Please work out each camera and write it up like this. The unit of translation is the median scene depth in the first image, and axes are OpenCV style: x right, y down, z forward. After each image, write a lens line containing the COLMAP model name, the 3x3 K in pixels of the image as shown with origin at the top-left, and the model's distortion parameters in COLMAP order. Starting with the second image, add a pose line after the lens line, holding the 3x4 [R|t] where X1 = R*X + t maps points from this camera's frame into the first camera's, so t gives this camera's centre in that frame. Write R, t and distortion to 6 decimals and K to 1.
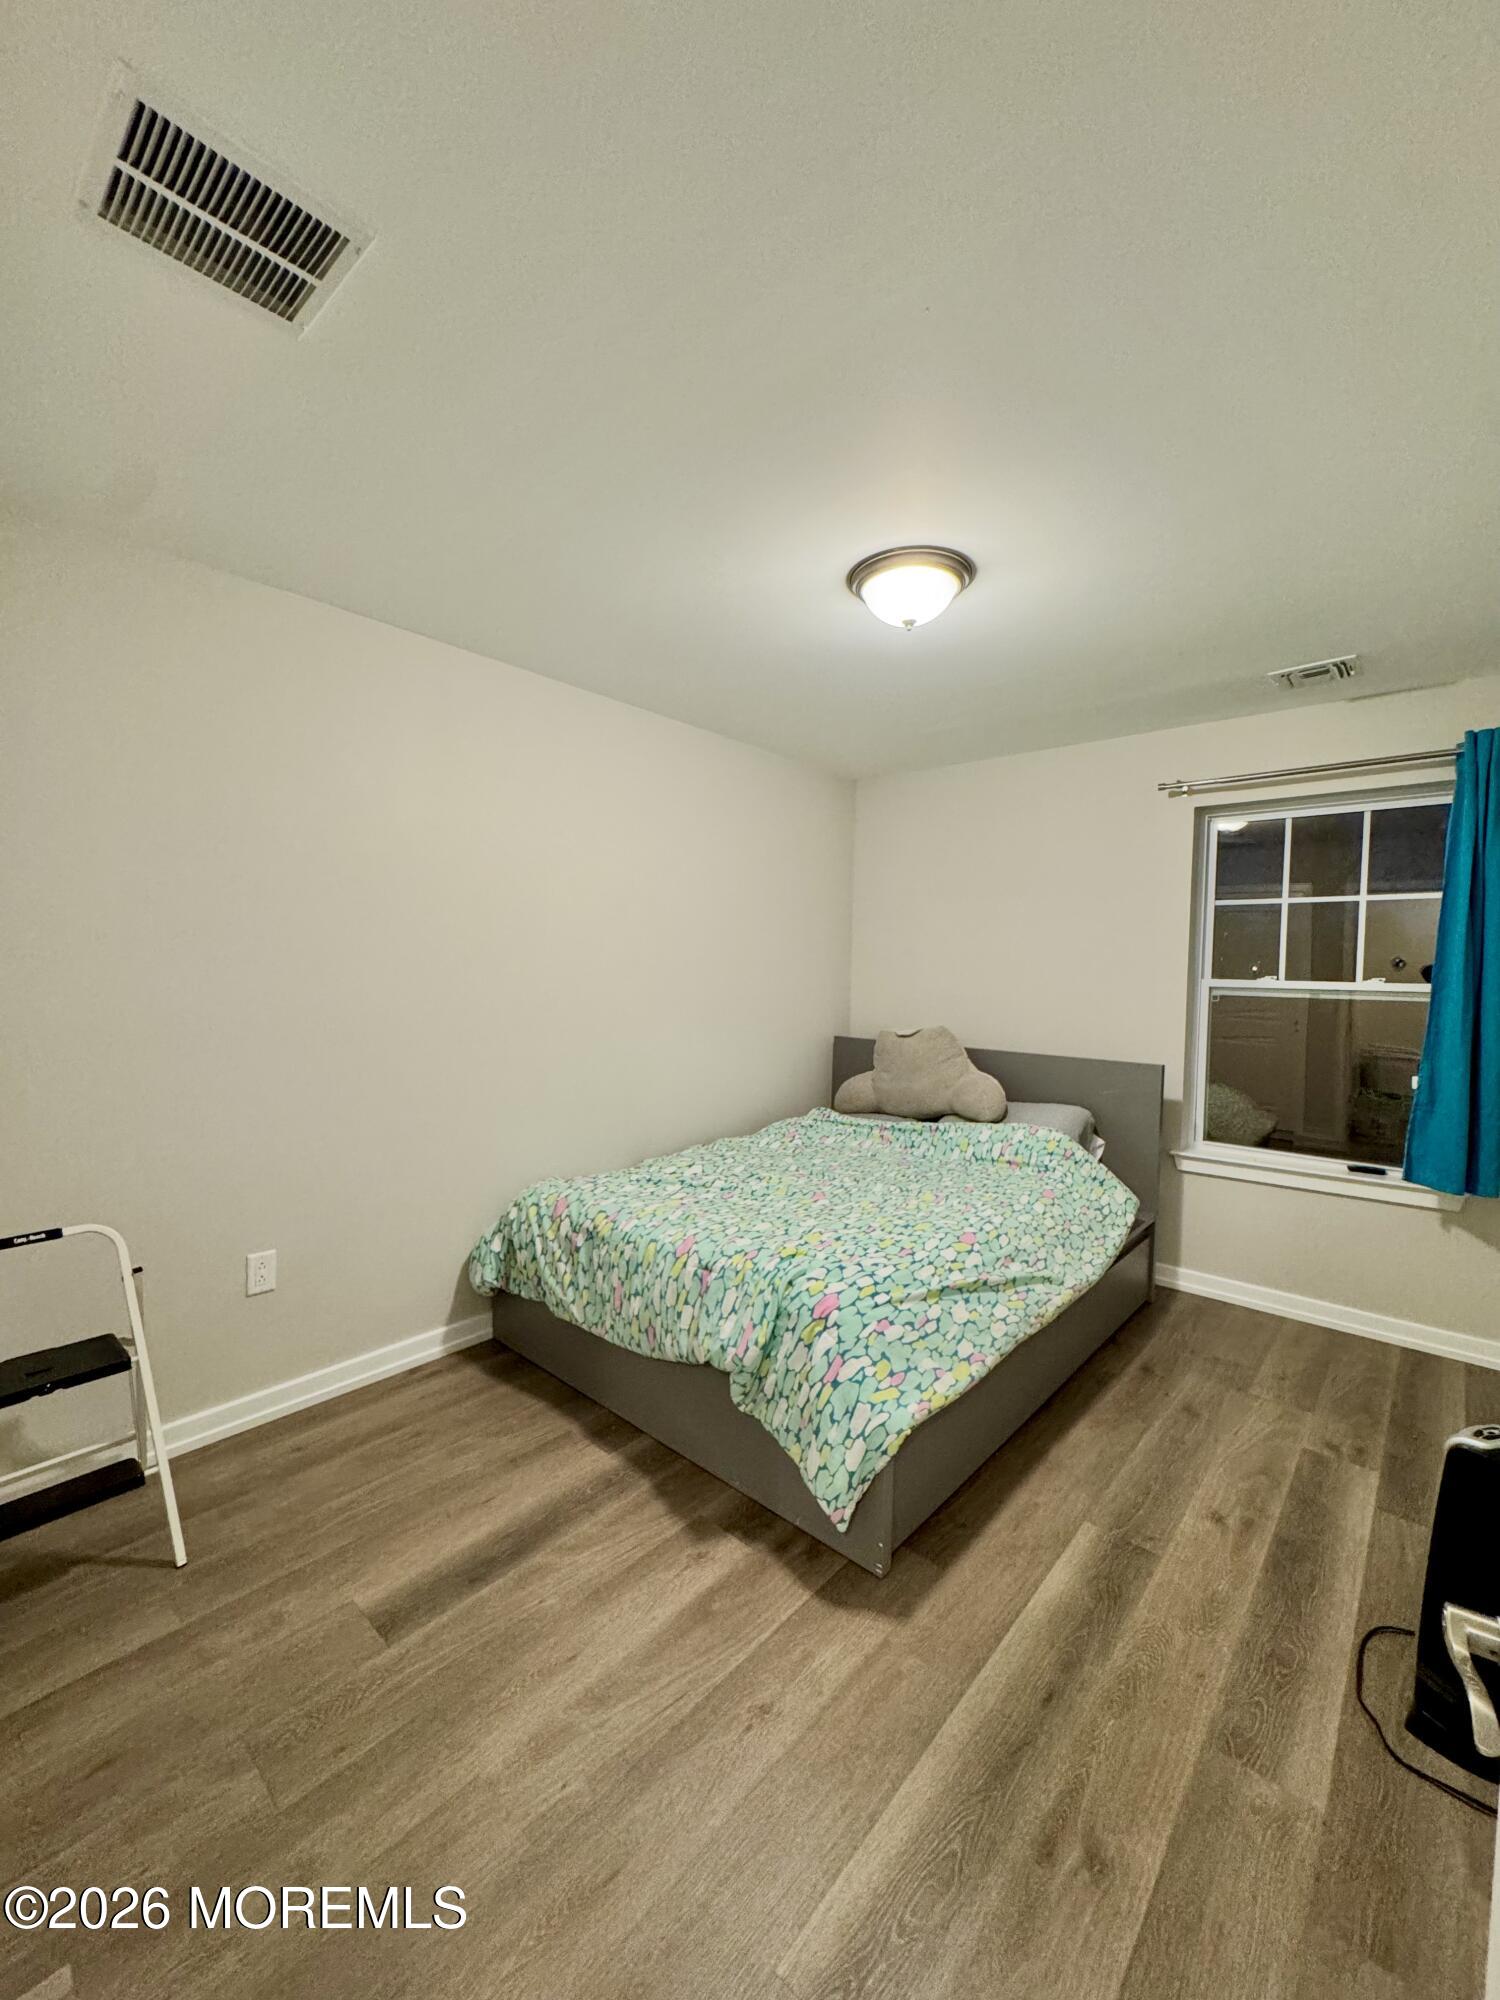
lens RADIAL K [[801.4, 0, 734.6], [0, 801.4, 1002.0], [0, 0, 1]] dist [0.000407, -0.000234]
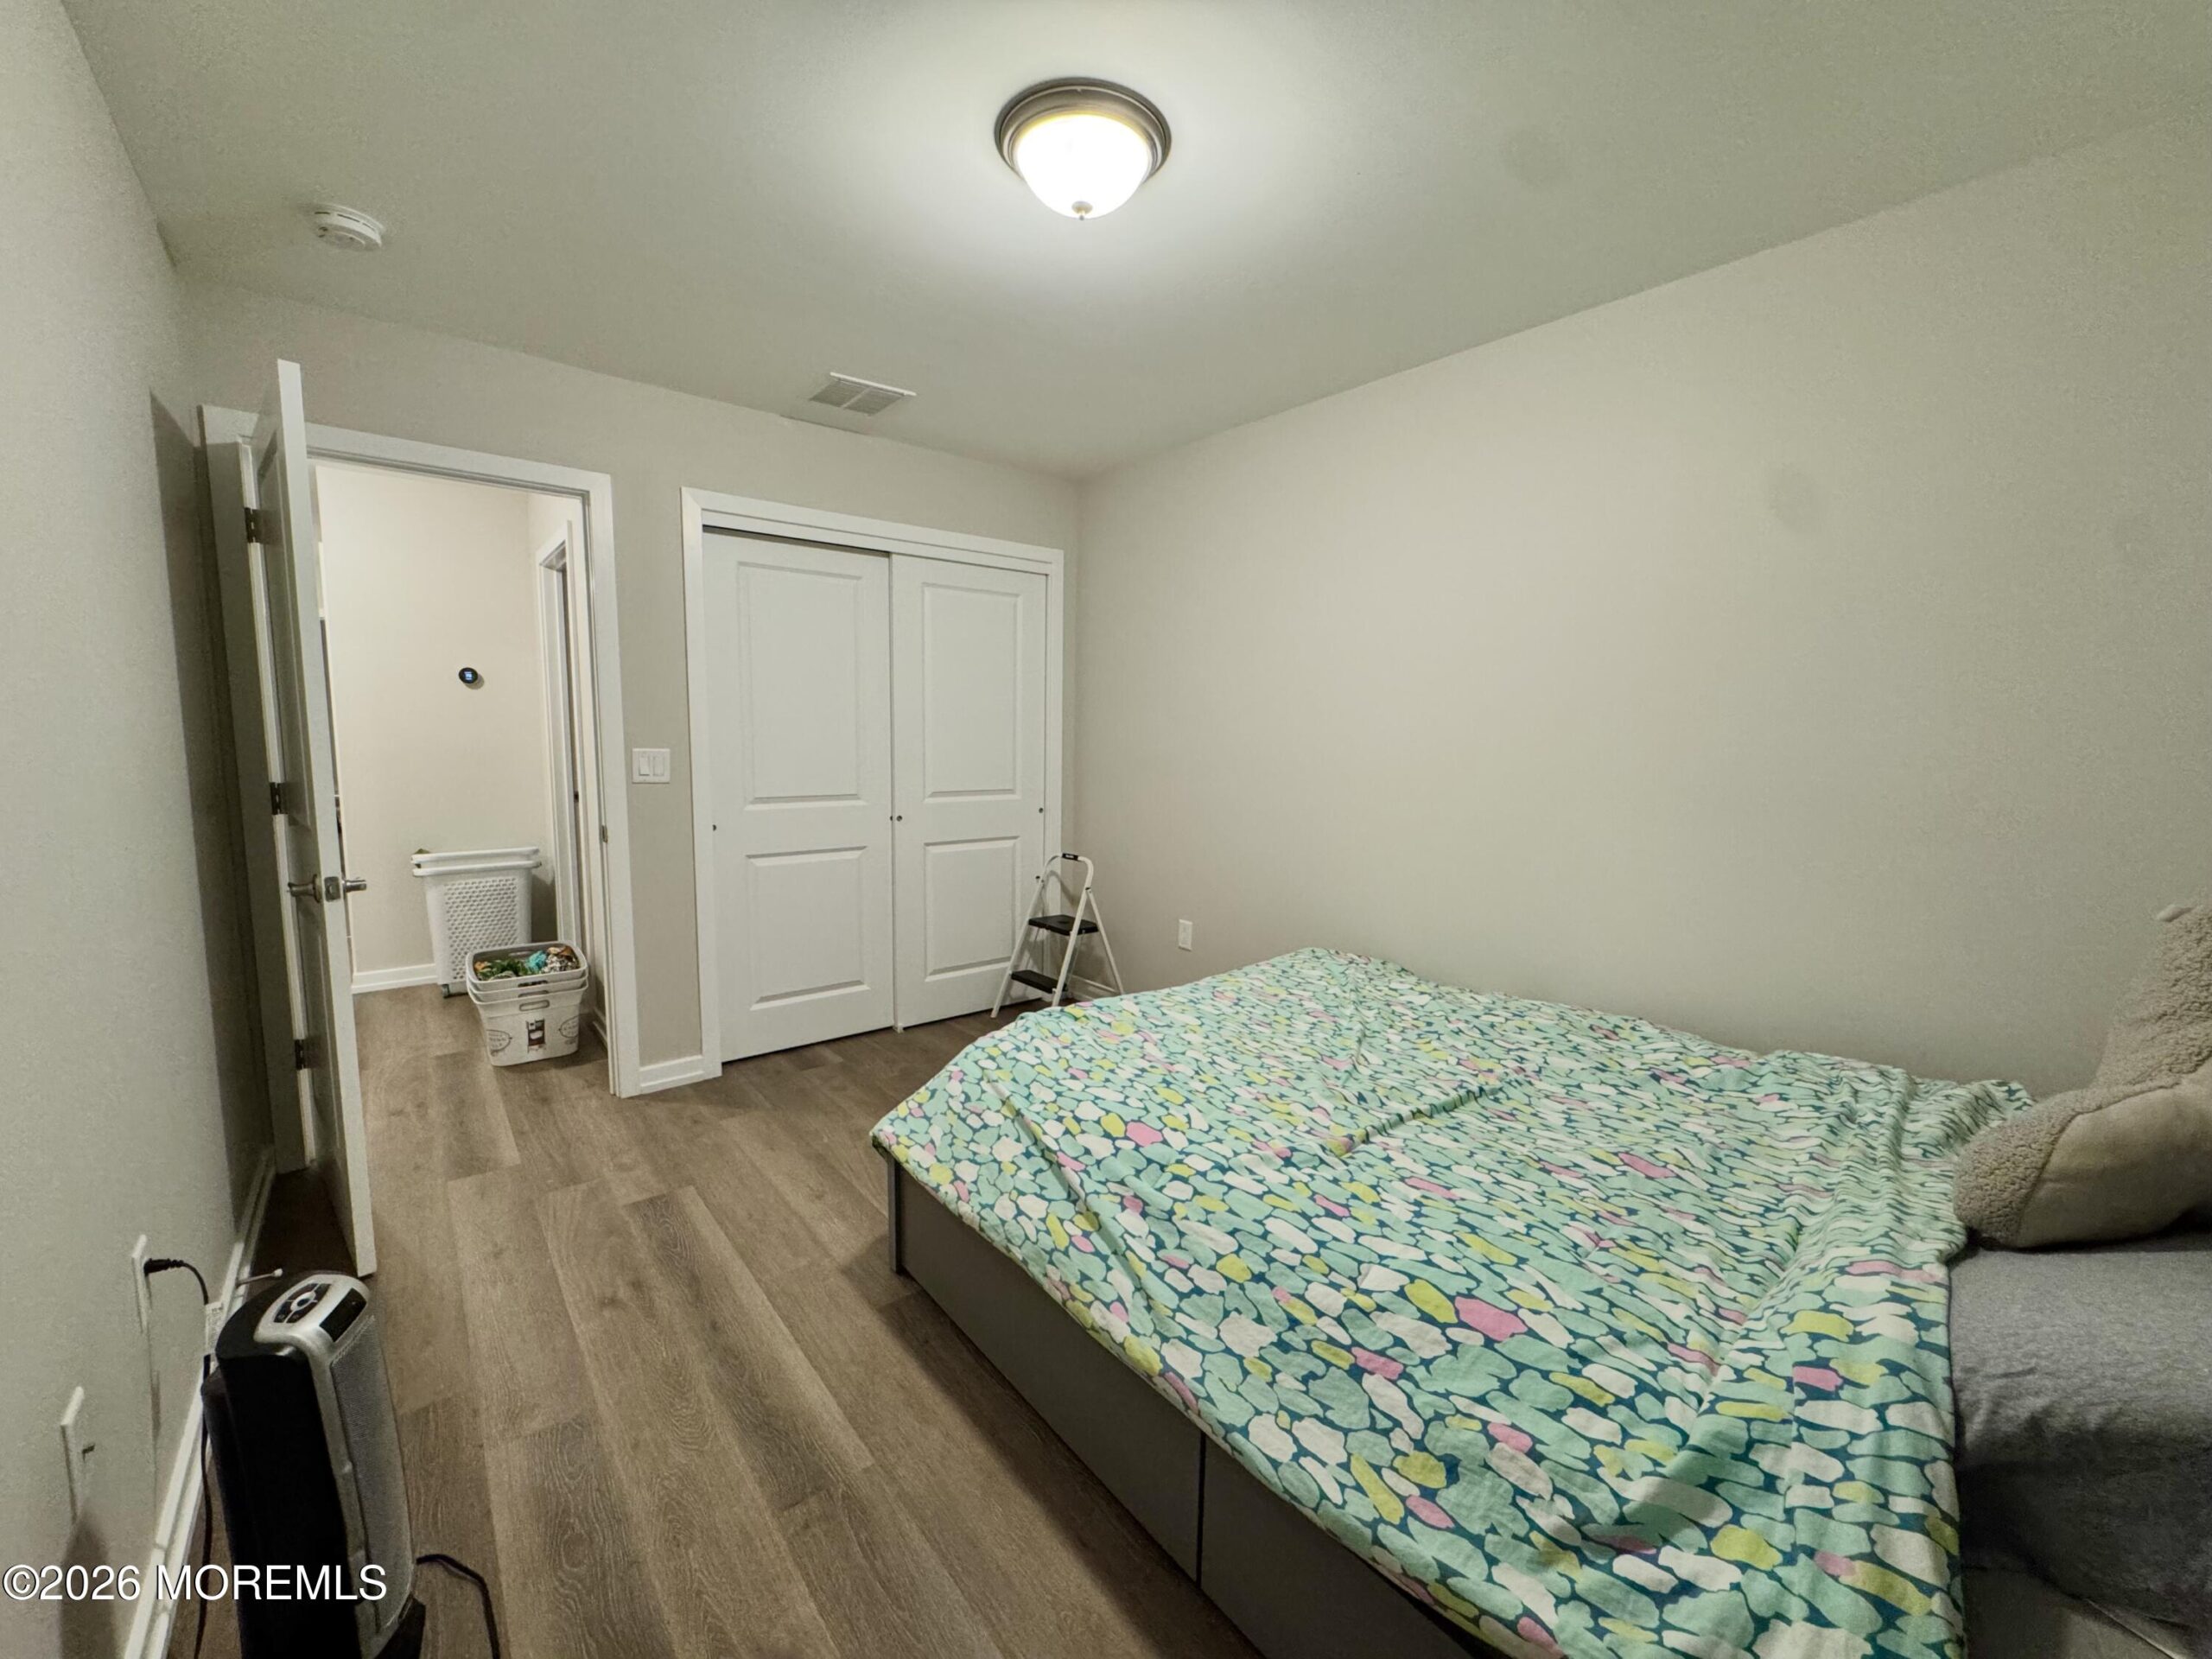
lens RADIAL K [[886.4, 0, 1104.8], [0, 886.4, 820.5], [0, 0, 1]] dist [0.000407, -0.000234]
pose [[-0.151751, 0.080136, -0.985165, 1.041000], [-0.070544, 0.993288, 0.091663, 0.001153], [0.985898, 0.083407, -0.145080, 1.167477]]
